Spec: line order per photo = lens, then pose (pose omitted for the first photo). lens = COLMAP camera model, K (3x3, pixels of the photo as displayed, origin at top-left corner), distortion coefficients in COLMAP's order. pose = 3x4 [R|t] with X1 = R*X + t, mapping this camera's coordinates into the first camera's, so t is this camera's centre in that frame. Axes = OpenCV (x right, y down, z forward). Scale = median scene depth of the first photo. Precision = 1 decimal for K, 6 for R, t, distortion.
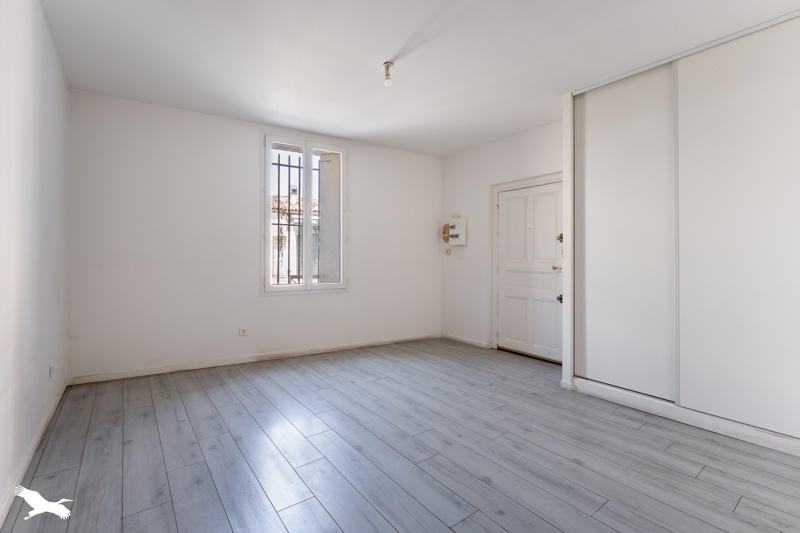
lens RADIAL K [[372.1, 0, 389.6], [0, 372.1, 255.0], [0, 0, 1]] dist [0.000708, -0.000043]
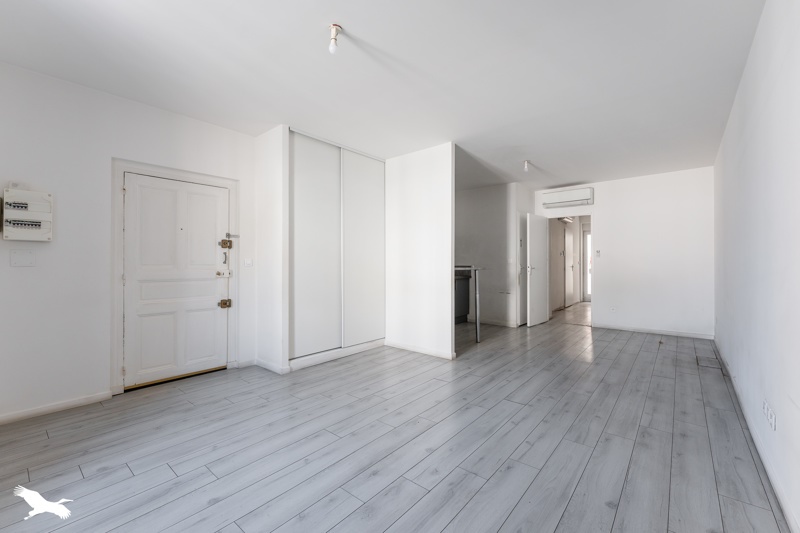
lens RADIAL K [[349.7, 0, 400.0], [0, 349.7, 266.5], [0, 0, 1]] dist [-0.001802, -0.000074]
pose [[-0.267483, -0.015076, 0.963445, -0.630067], [-0.006715, 0.999882, 0.013782, 0.000023], [-0.963539, -0.002783, -0.267553, 0.862096]]
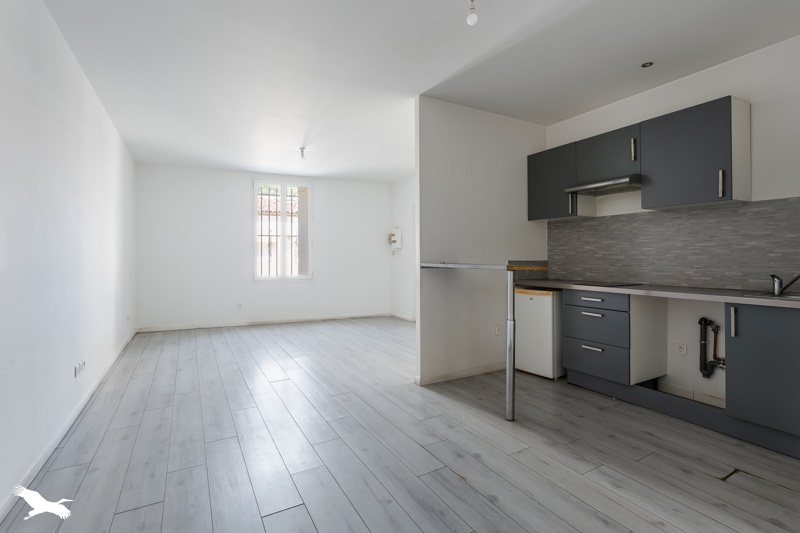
lens RADIAL K [[377.1, 0, 401.0], [0, 377.1, 254.4], [0, 0, 1]] dist [-0.001611, -0.000453]
pose [[0.994468, -0.012084, -0.104341, 0.533495], [0.011963, 0.999927, -0.001785, -0.001048], [0.104355, 0.000527, 0.994540, -0.602427]]
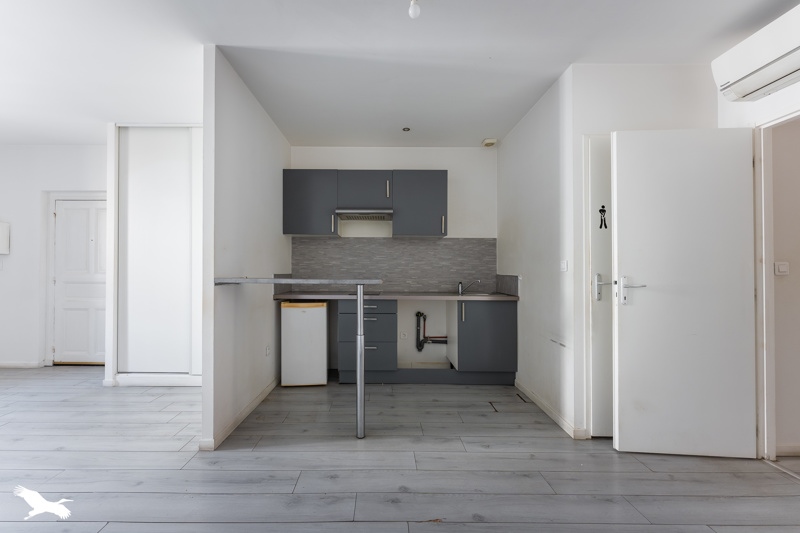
lens RADIAL K [[316.4, 0, 400.0], [0, 316.4, 266.5], [0, 0, 1]] dist [-0.001238, -0.000248]
pose [[0.583523, 0.005087, 0.812081, 0.194432], [-0.005504, 0.999982, -0.002309, -0.002046], [-0.812078, -0.003122, 0.583541, -0.237723]]
